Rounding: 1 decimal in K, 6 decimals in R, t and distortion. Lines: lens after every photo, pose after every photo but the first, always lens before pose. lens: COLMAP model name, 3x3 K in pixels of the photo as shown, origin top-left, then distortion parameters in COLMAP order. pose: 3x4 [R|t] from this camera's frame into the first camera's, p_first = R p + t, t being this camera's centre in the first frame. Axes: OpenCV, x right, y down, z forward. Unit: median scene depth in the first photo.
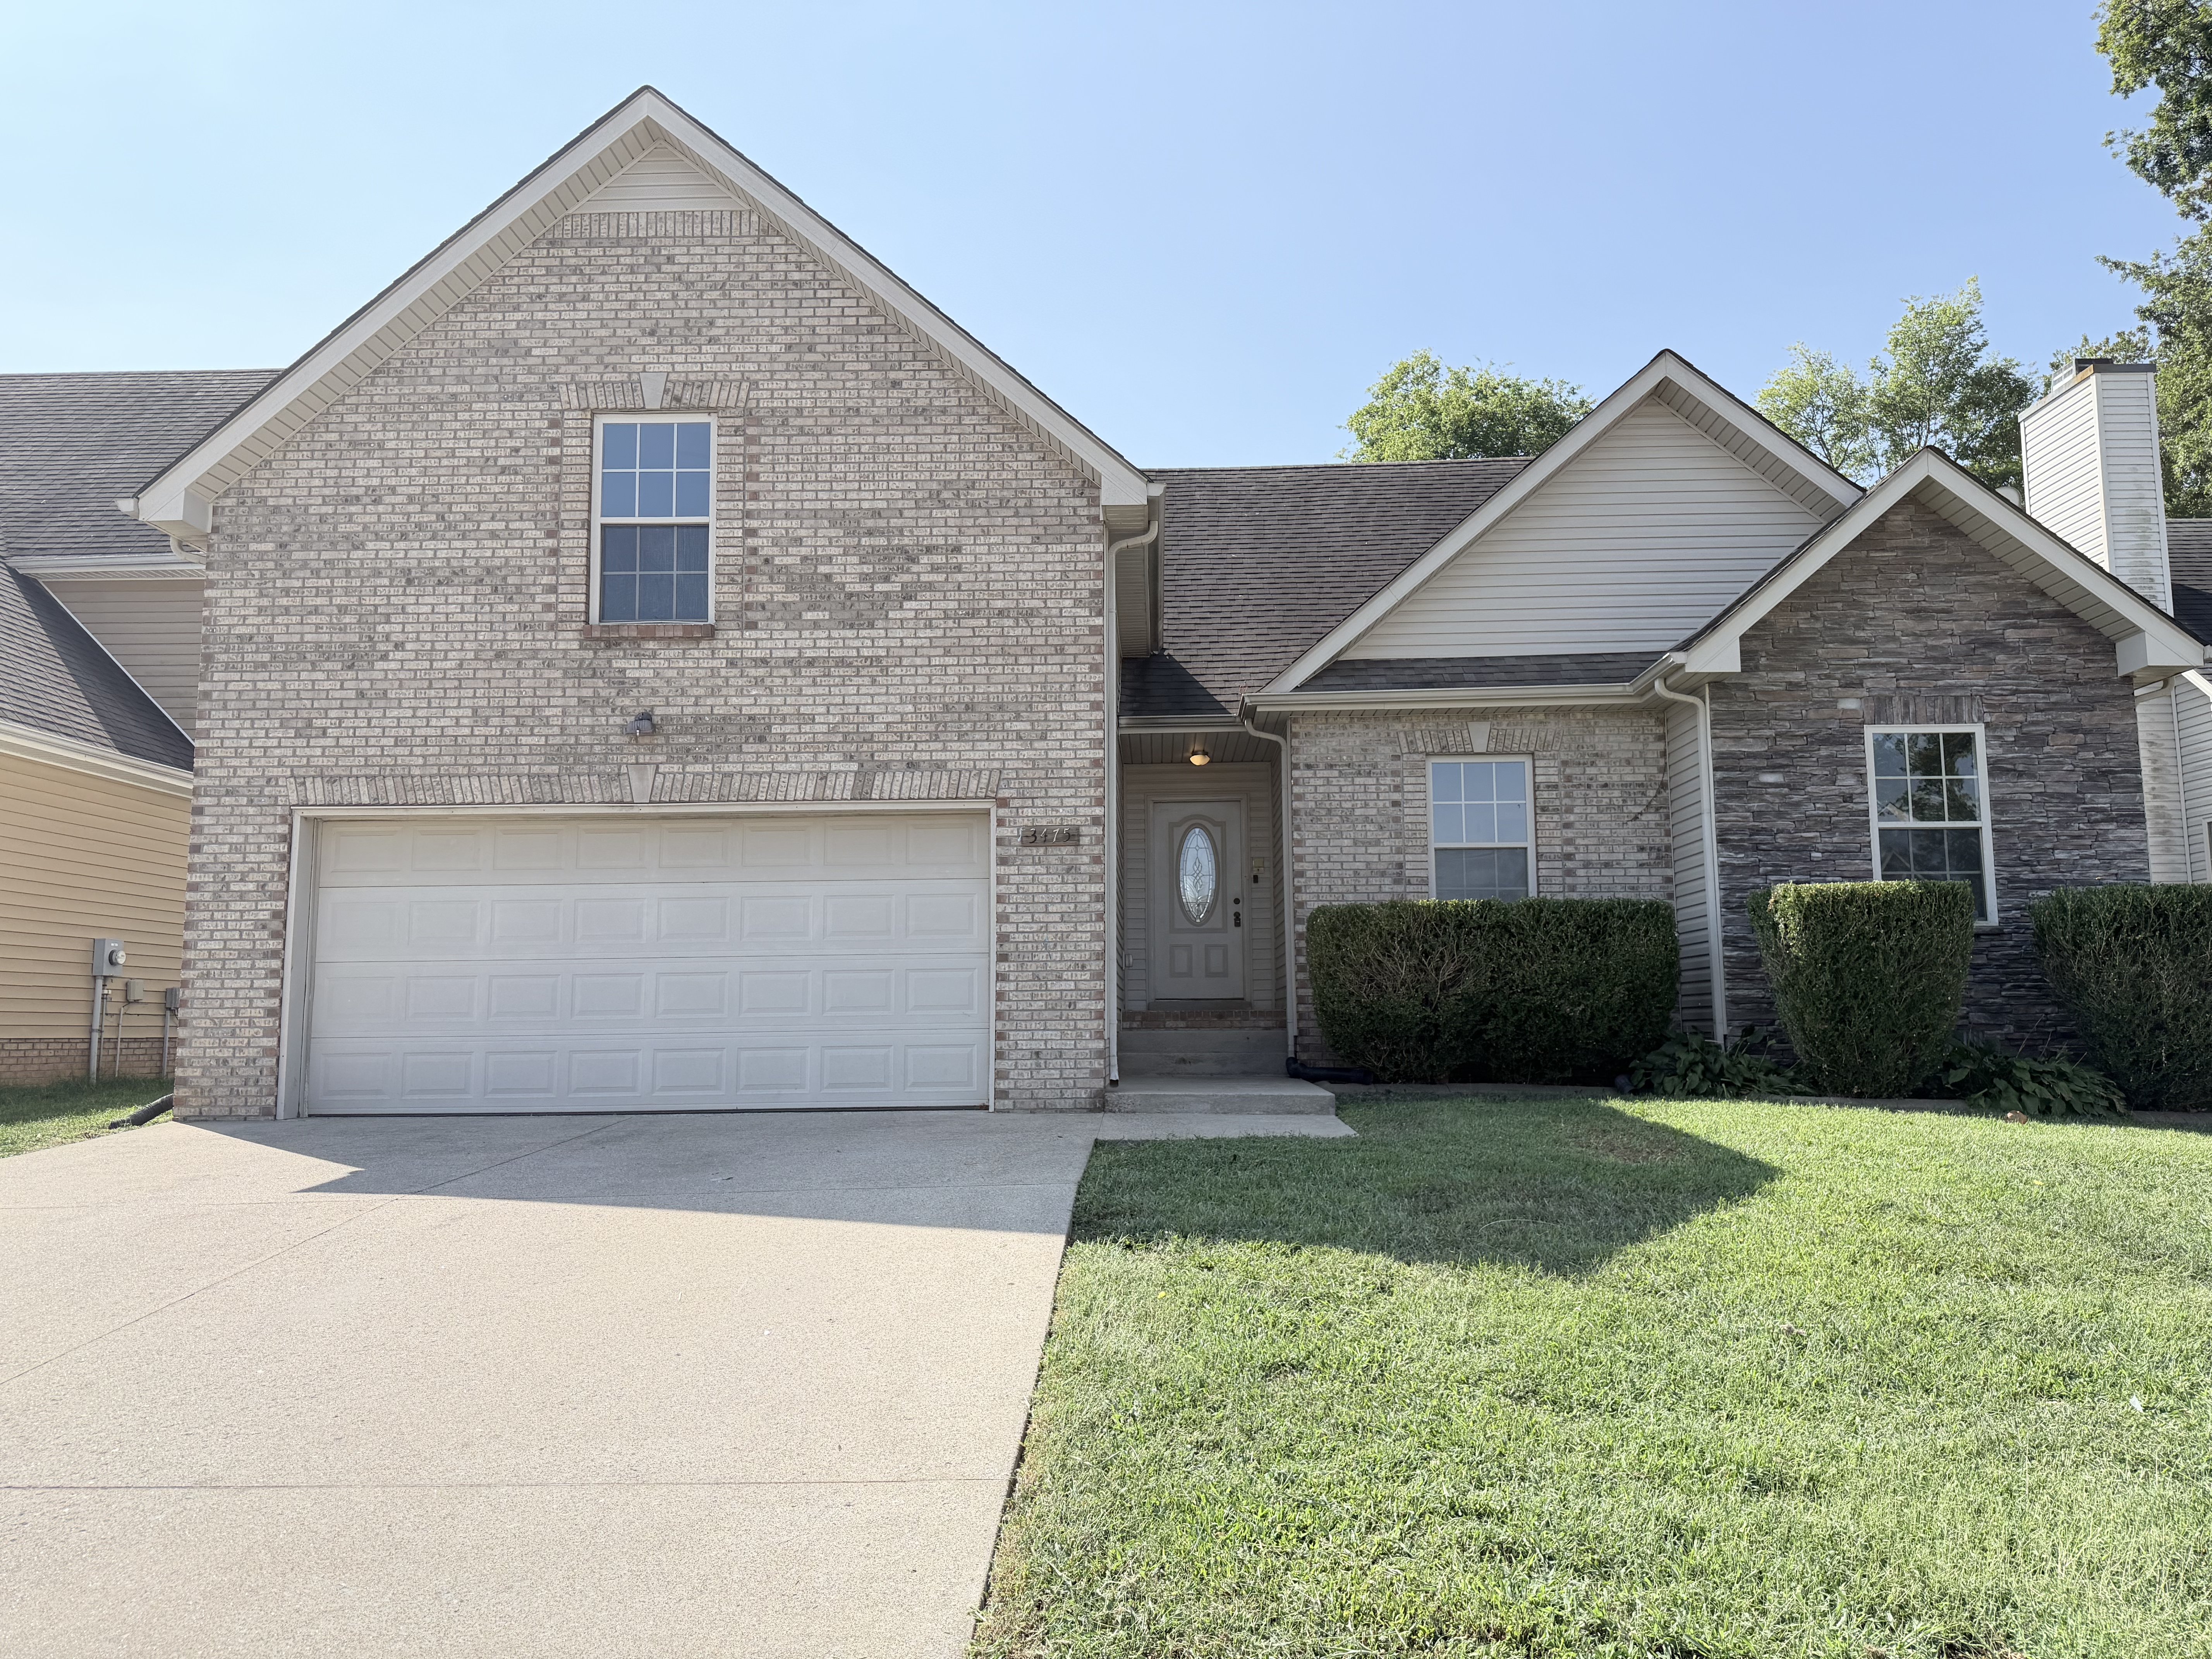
lens RADIAL K [[1543.4, 0, 1131.4], [0, 1543.4, 842.8], [0, 0, 1]] dist [0.183842, -0.352022]
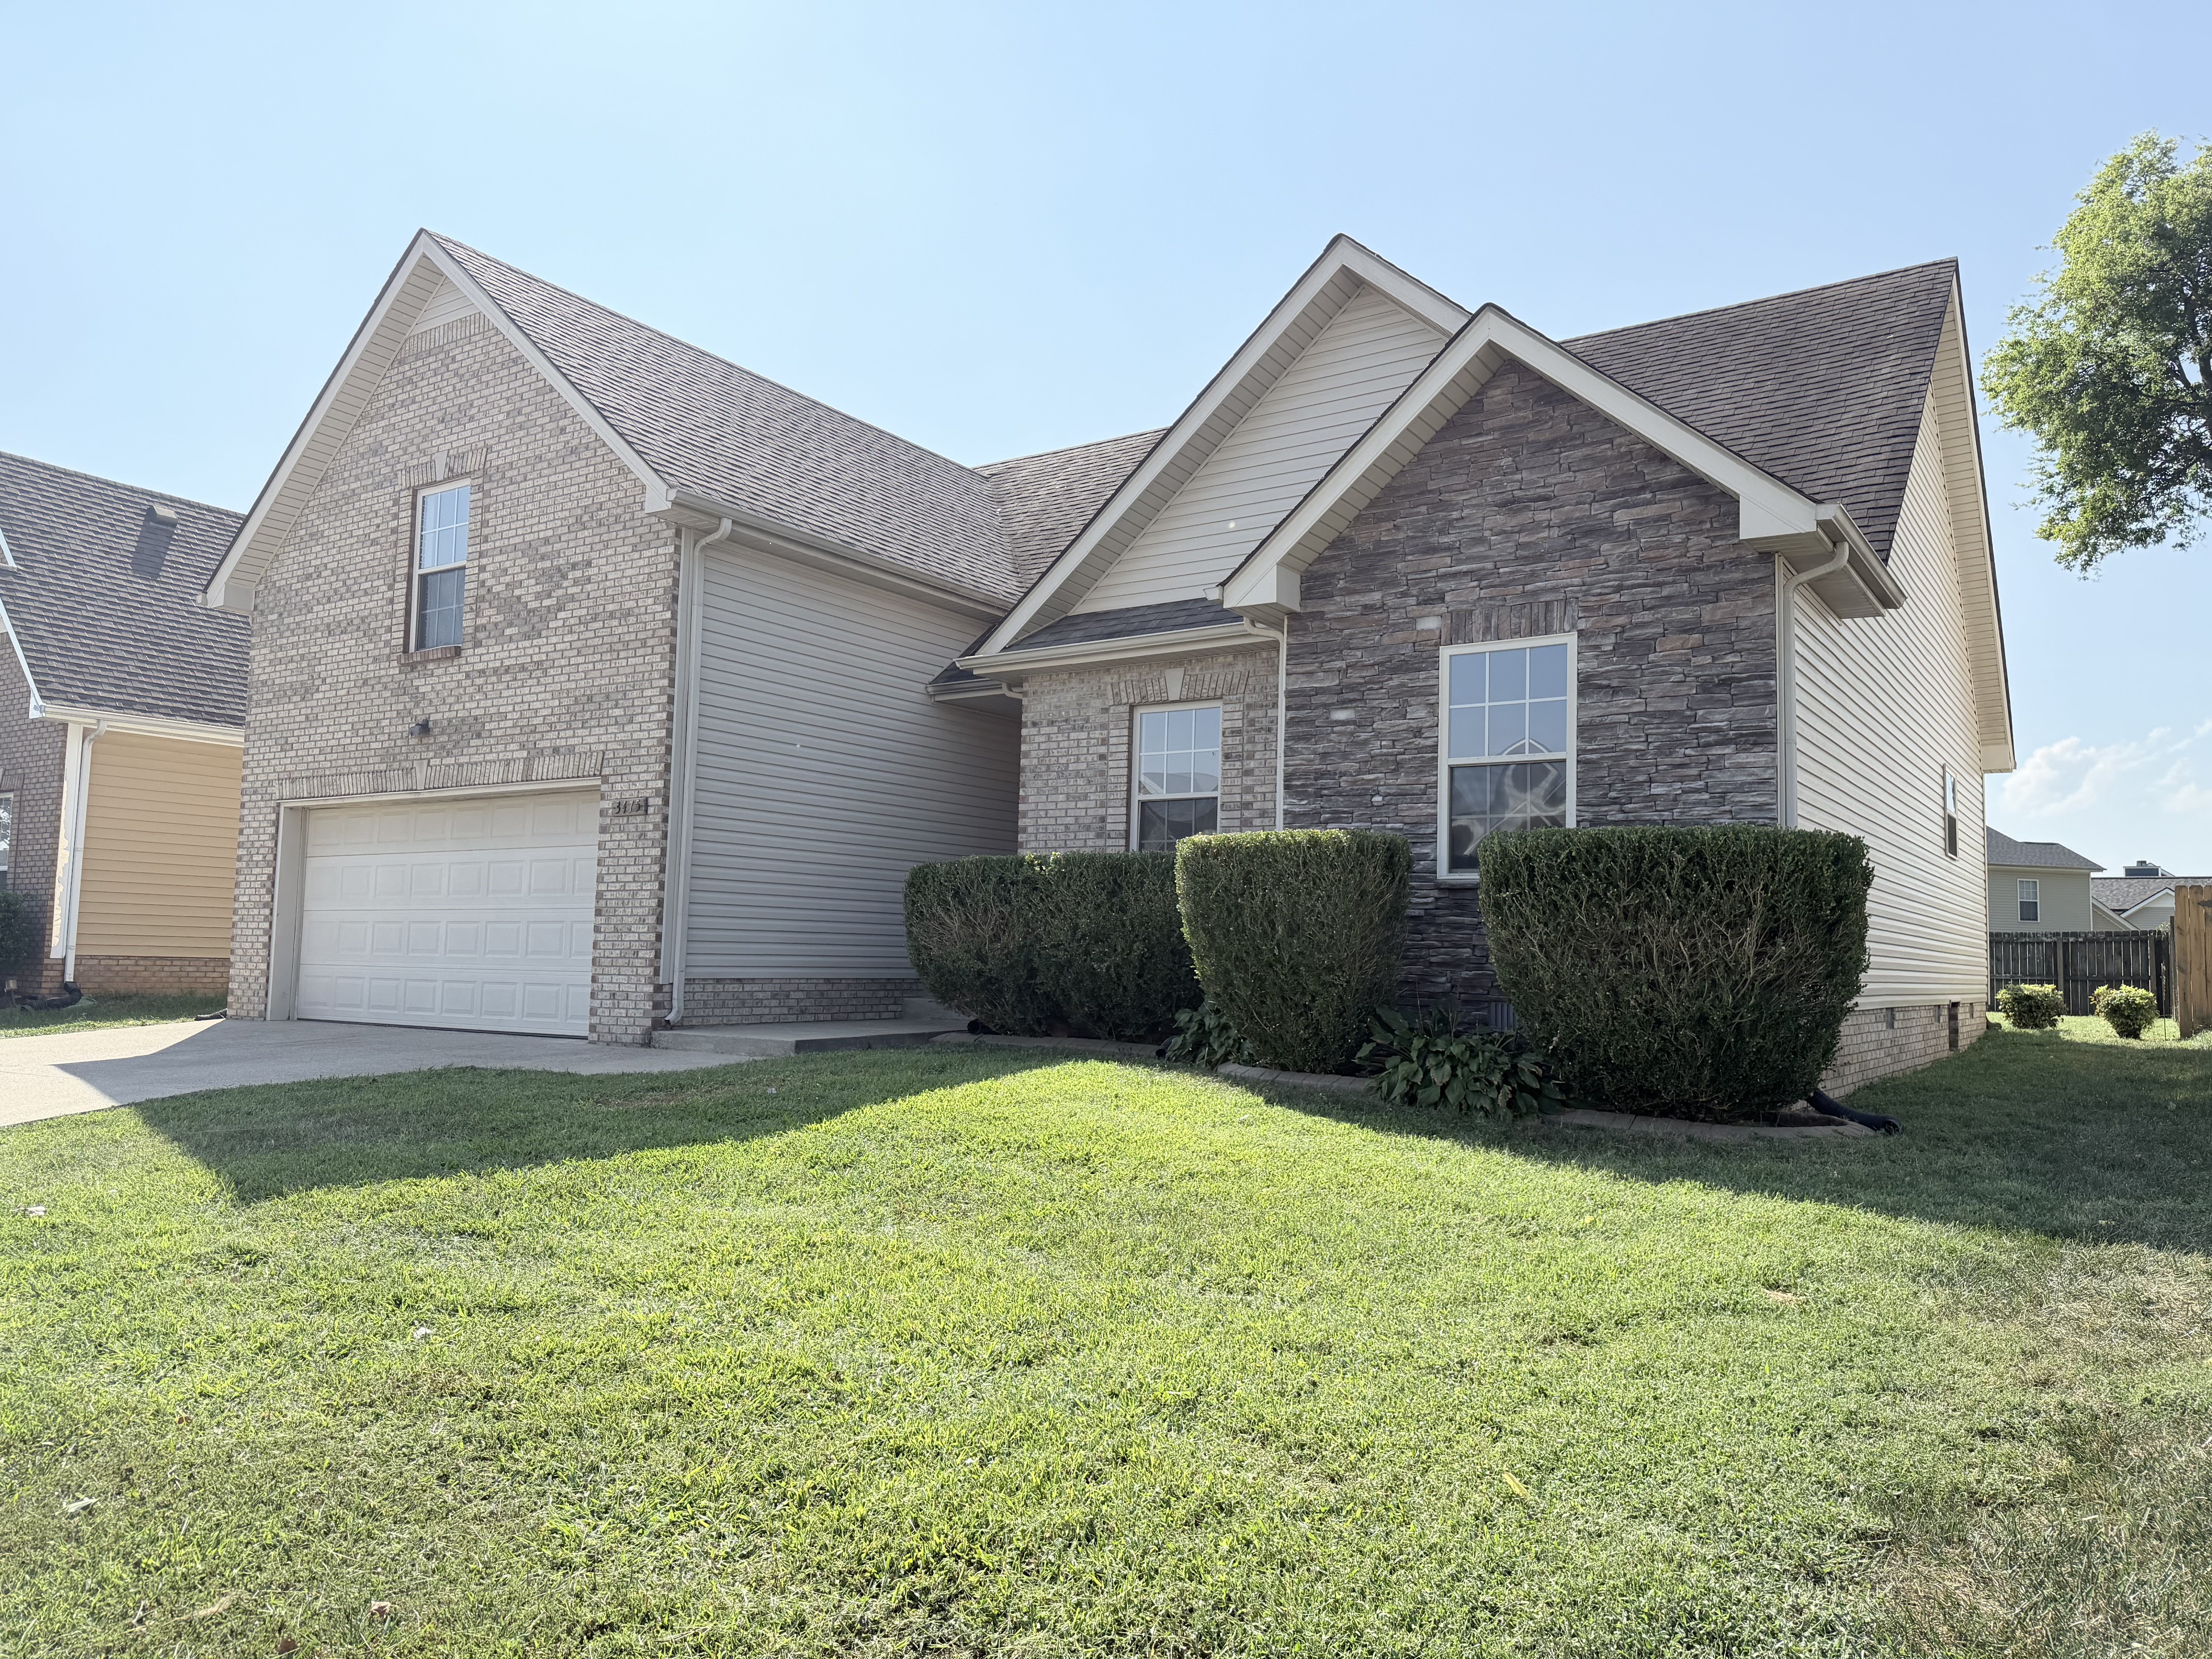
lens RADIAL K [[1543.4, 0, 1131.4], [0, 1543.4, 842.8], [0, 0, 1]] dist [0.183842, -0.352022]
pose [[0.846920, -0.016013, -0.531479, 0.853499], [0.036684, 0.998924, 0.028358, 0.002676], [0.530453, -0.043514, 0.846597, 0.202346]]
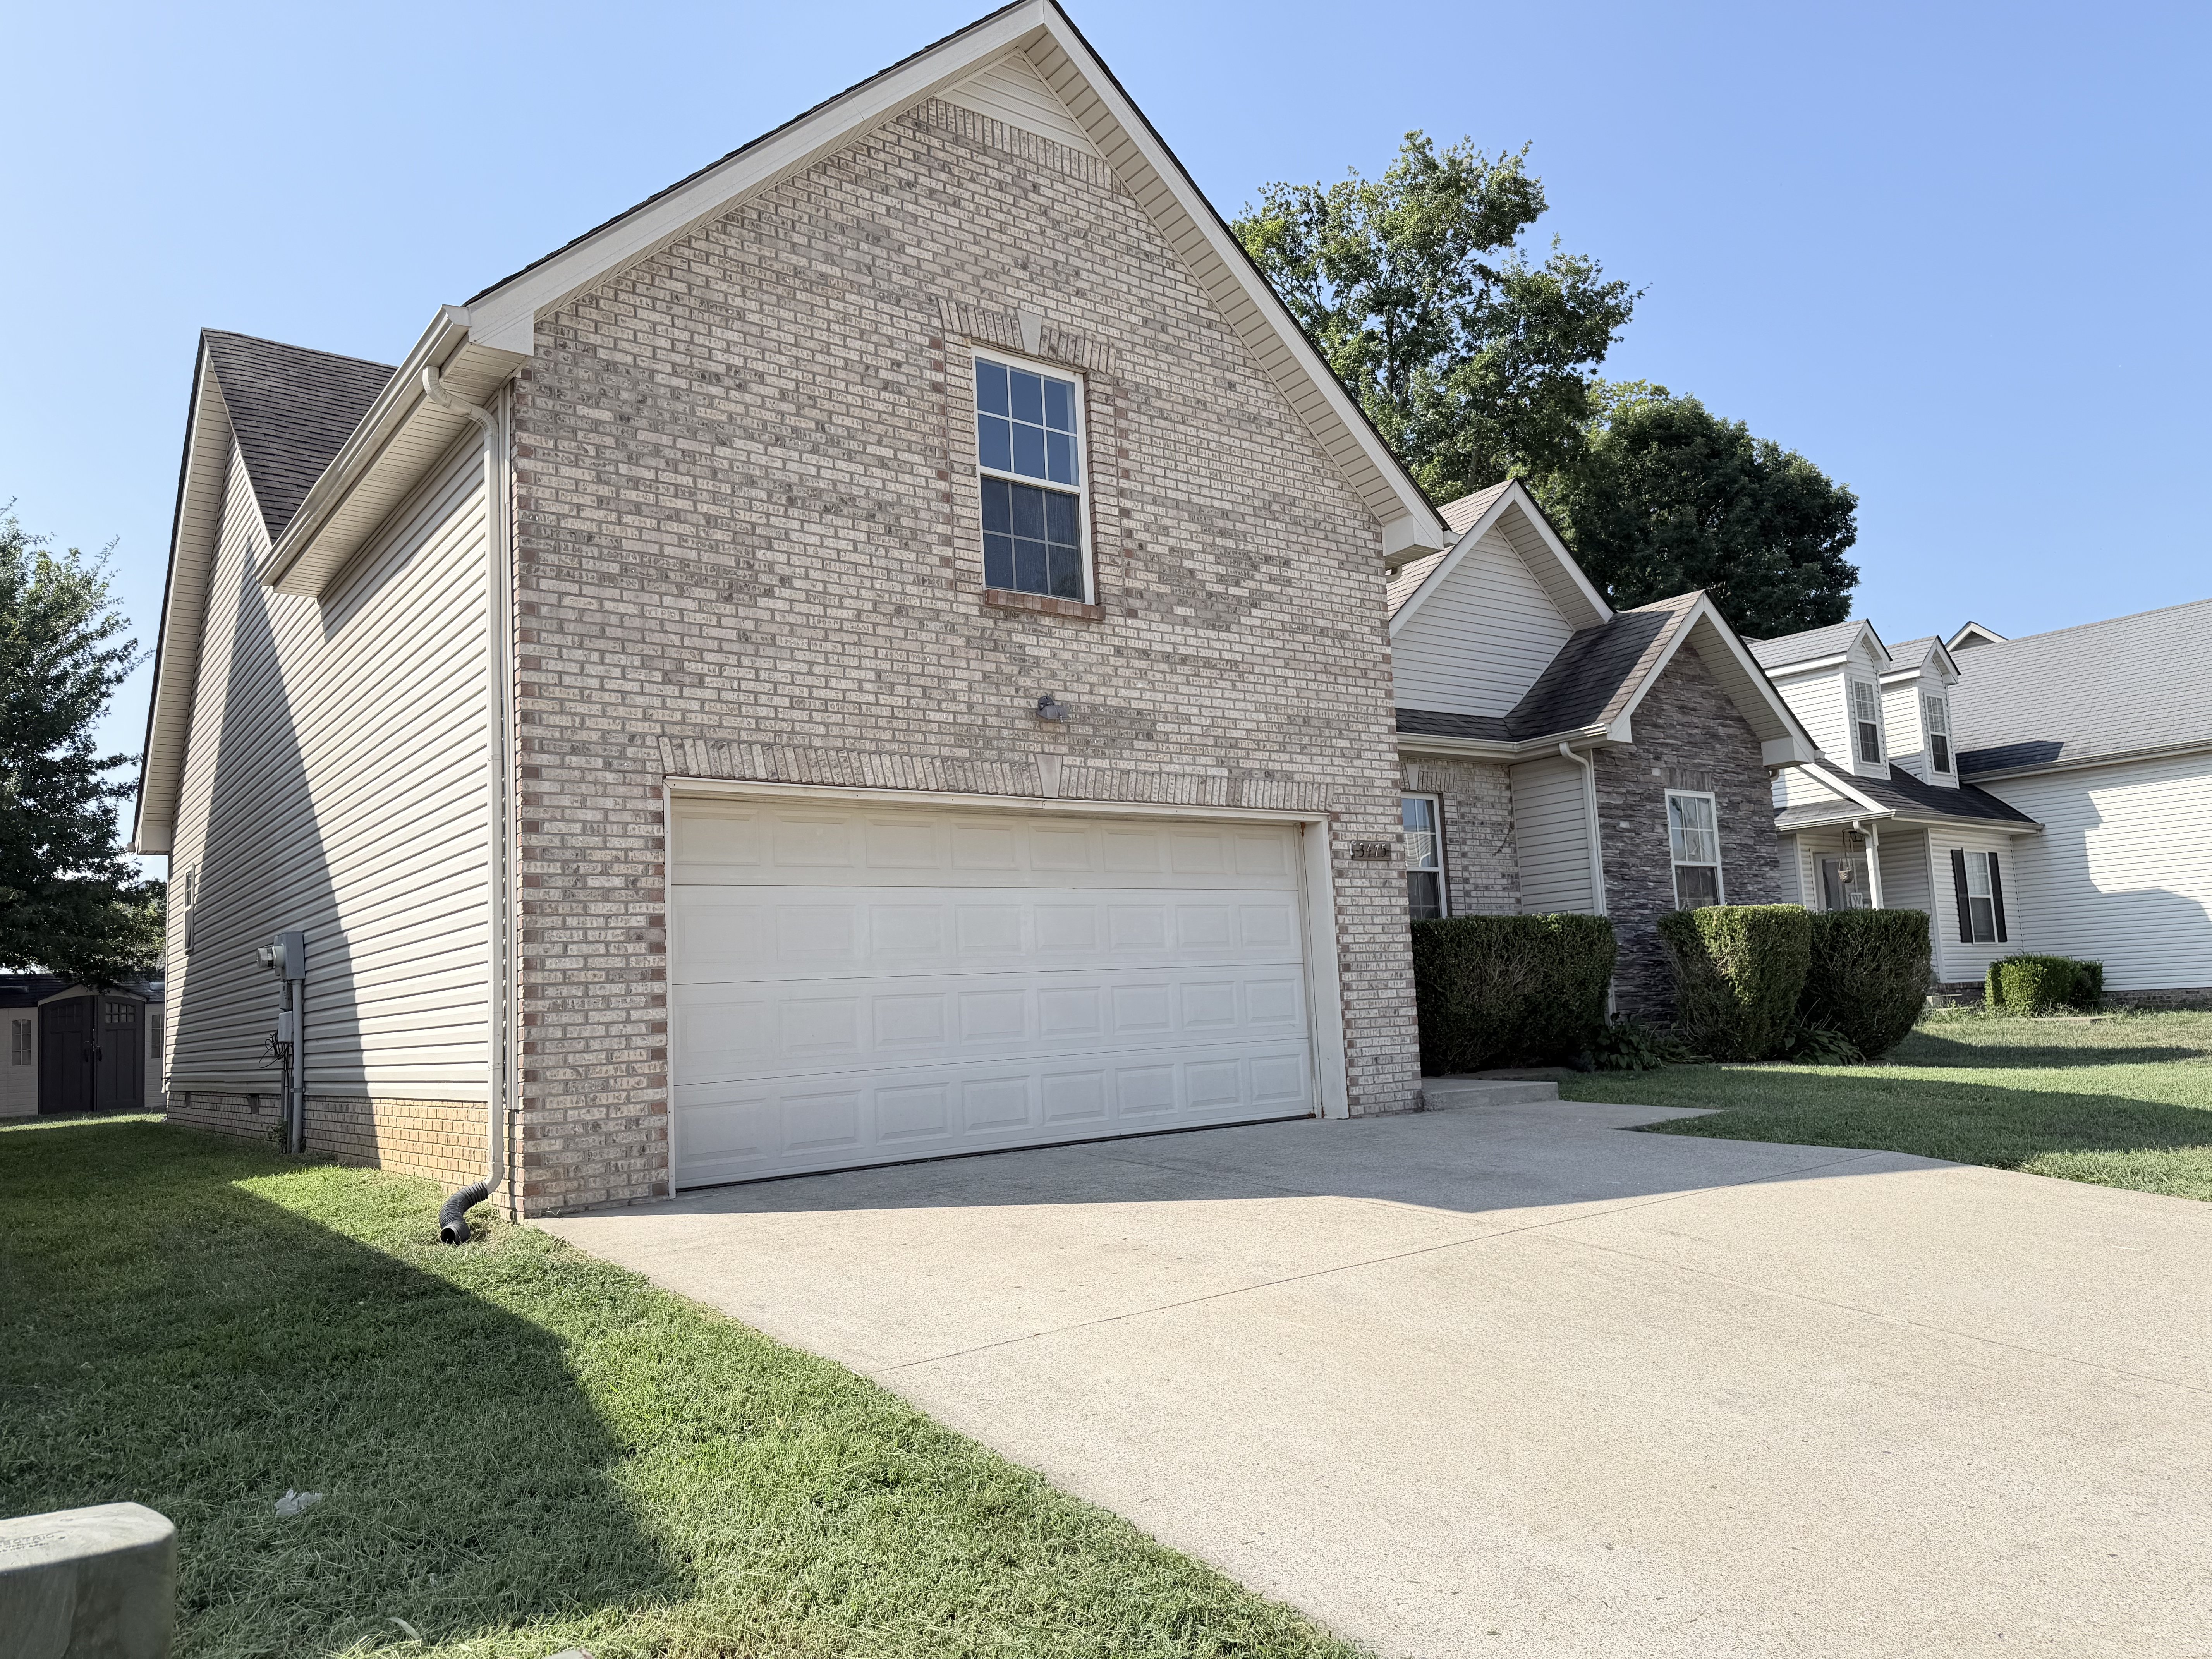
lens RADIAL K [[1543.4, 0, 1131.4], [0, 1543.4, 842.8], [0, 0, 1]] dist [0.183842, -0.352022]
pose [[0.768041, 0.038510, 0.639242, -0.819848], [-0.031025, 0.999256, -0.022923, 0.018526], [-0.639649, -0.002226, 0.768664, 0.286963]]
